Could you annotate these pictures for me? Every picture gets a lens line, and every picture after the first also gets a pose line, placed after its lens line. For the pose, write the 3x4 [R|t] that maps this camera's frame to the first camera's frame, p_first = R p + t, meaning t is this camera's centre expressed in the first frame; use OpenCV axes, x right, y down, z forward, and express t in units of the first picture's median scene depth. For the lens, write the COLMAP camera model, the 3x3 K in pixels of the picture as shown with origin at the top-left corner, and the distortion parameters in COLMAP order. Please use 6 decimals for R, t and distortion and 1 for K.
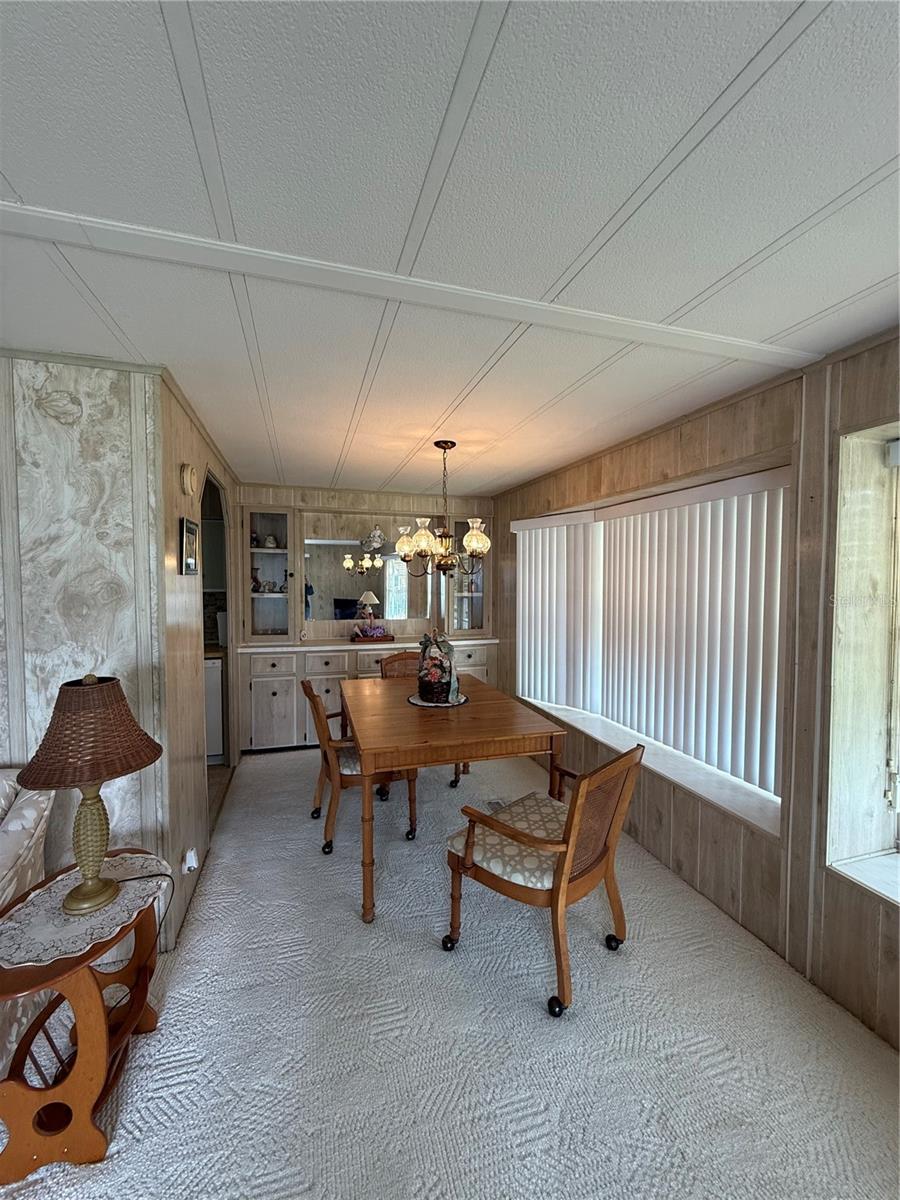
lens RADIAL K [[478.1, 0, 450.5], [0, 478.1, 596.5], [0, 0, 1]] dist [-0.005611, 0.000697]
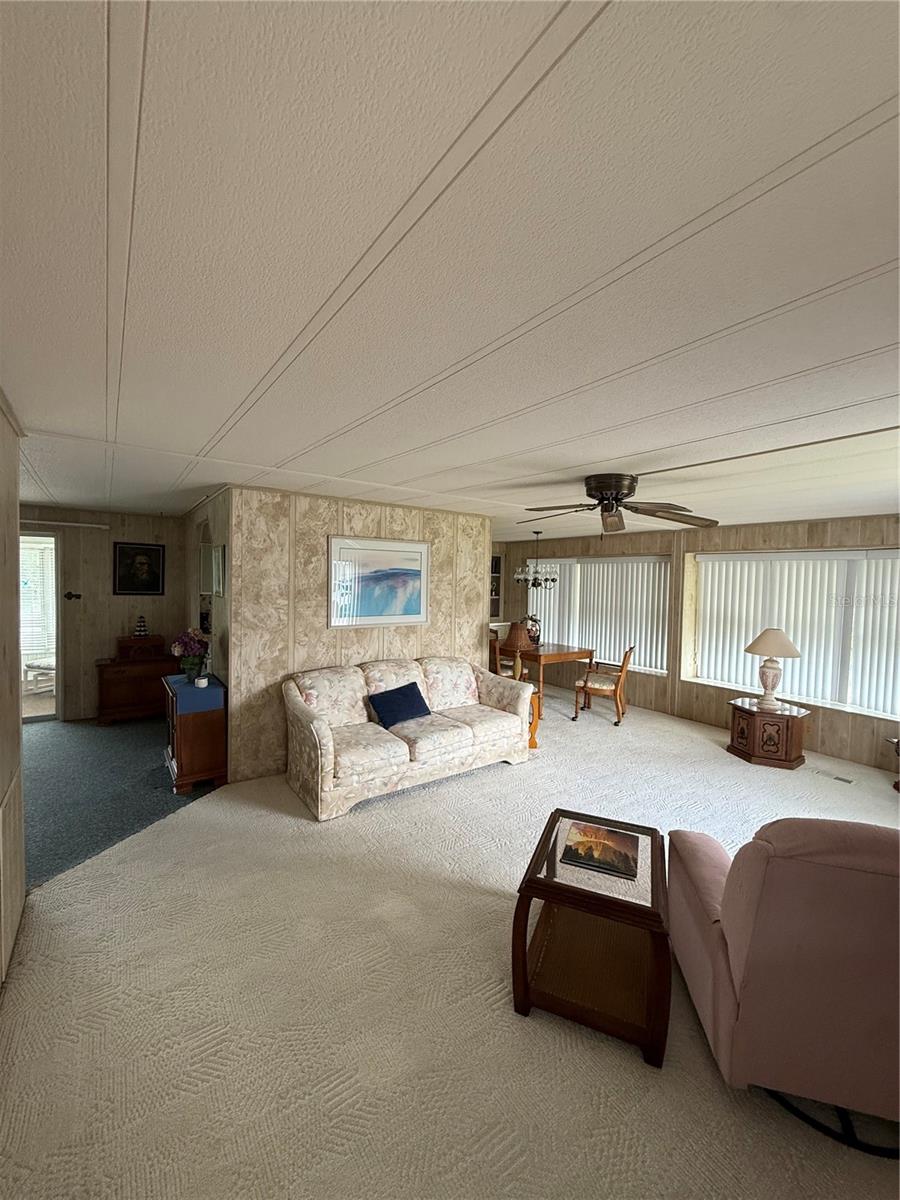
lens RADIAL K [[478.1, 0, 451.1], [0, 478.1, 595.6], [0, 0, 1]] dist [-0.005611, 0.000697]
pose [[0.947540, 0.007338, 0.319553, -1.751889], [-0.006040, 0.999969, -0.005052, 0.000787], [-0.319580, 0.002857, 0.947555, -1.605816]]
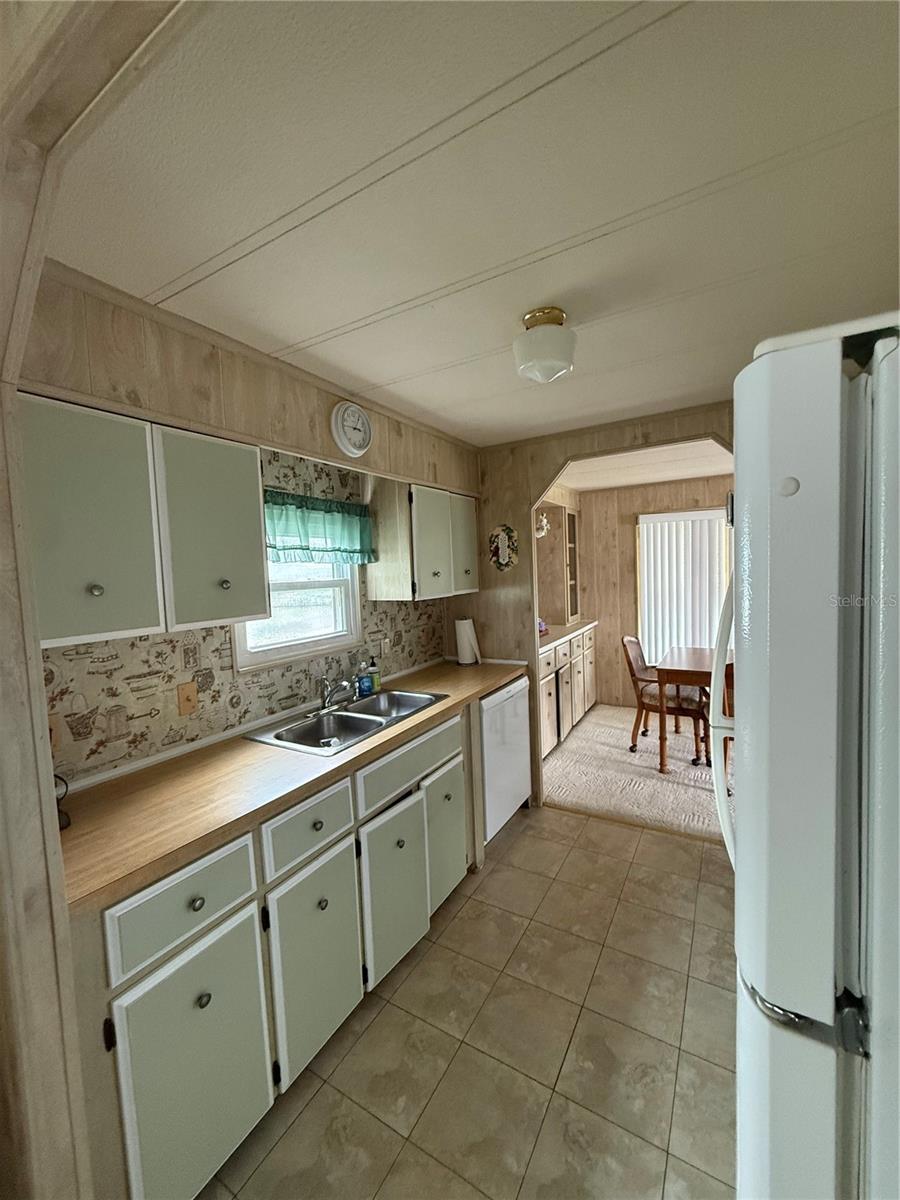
lens RADIAL K [[478.1, 0, 450.3], [0, 478.1, 594.5], [0, 0, 1]] dist [-0.005611, 0.000697]
pose [[0.740227, -0.073294, 0.668350, -2.297963], [0.074245, 0.996872, 0.027091, -0.068110], [-0.668245, 0.029568, 0.743353, 1.044669]]
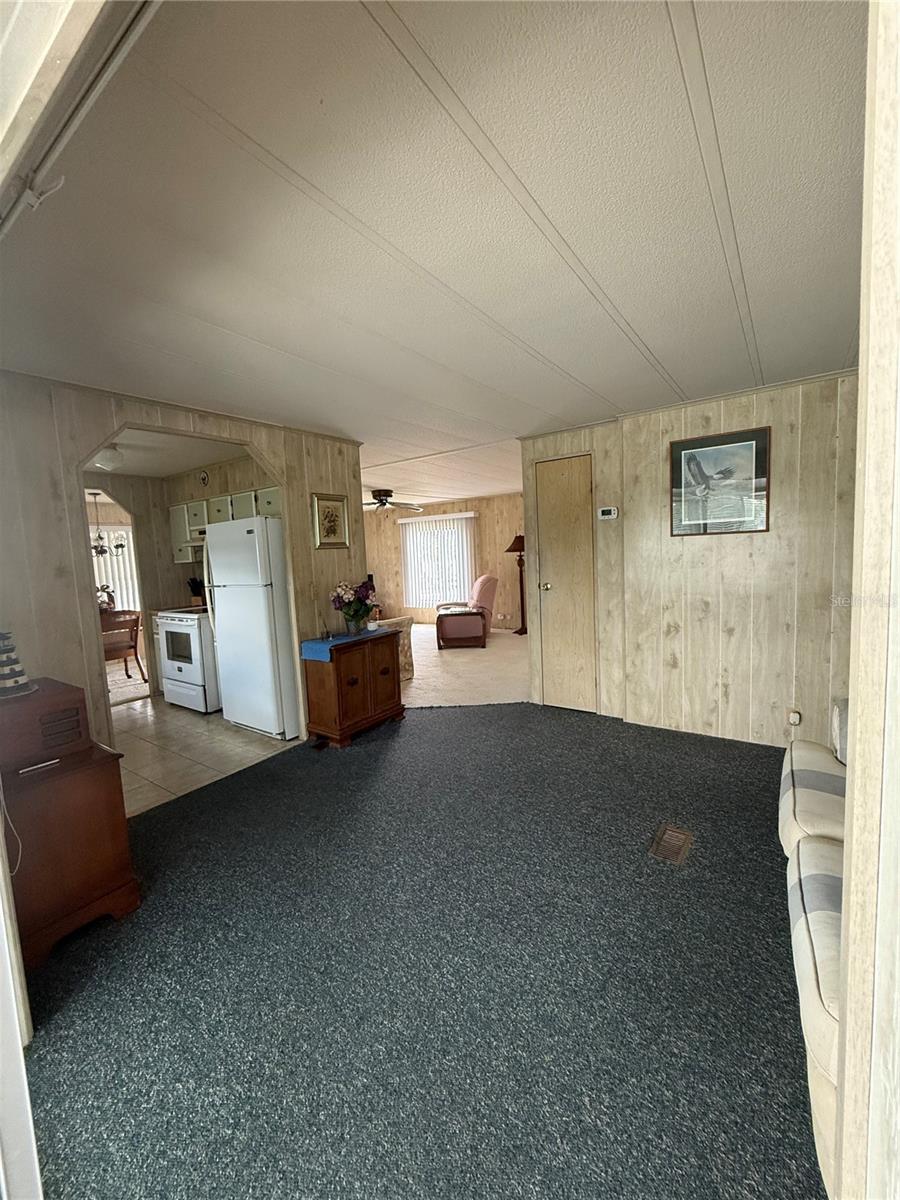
lens RADIAL K [[478.1, 0, 448.3], [0, 478.1, 597.1], [0, 0, 1]] dist [-0.005611, 0.000697]
pose [[-0.606175, -0.048841, 0.793830, -4.056793], [0.080926, 0.989145, 0.122653, -0.004837], [-0.791203, 0.138591, -0.595643, 1.682114]]
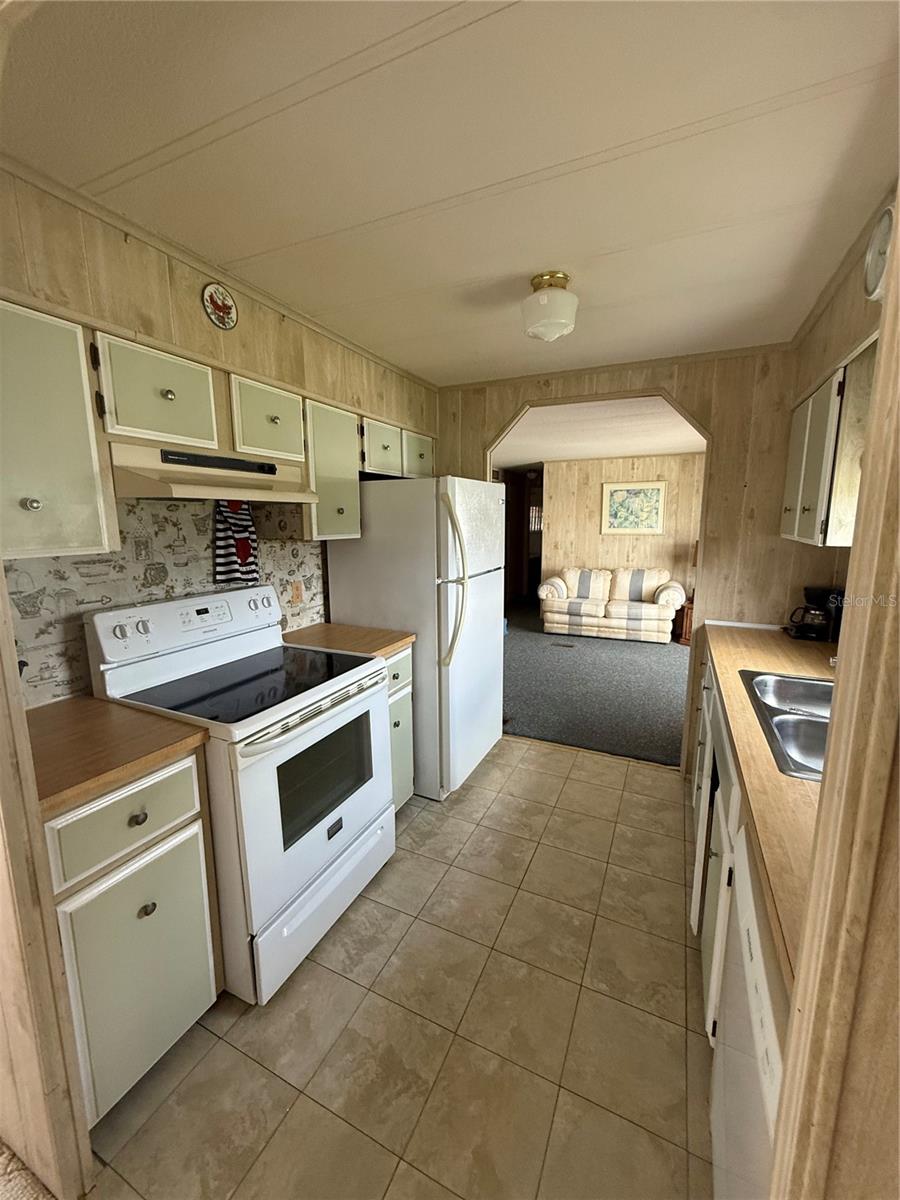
lens RADIAL K [[478.1, 0, 449.6], [0, 478.1, 595.7], [0, 0, 1]] dist [-0.005611, 0.000697]
pose [[-0.676585, 0.117283, -0.726964, -0.727084], [-0.031208, 0.981780, 0.187439, -0.079270], [0.735703, 0.149505, -0.660598, 2.088775]]
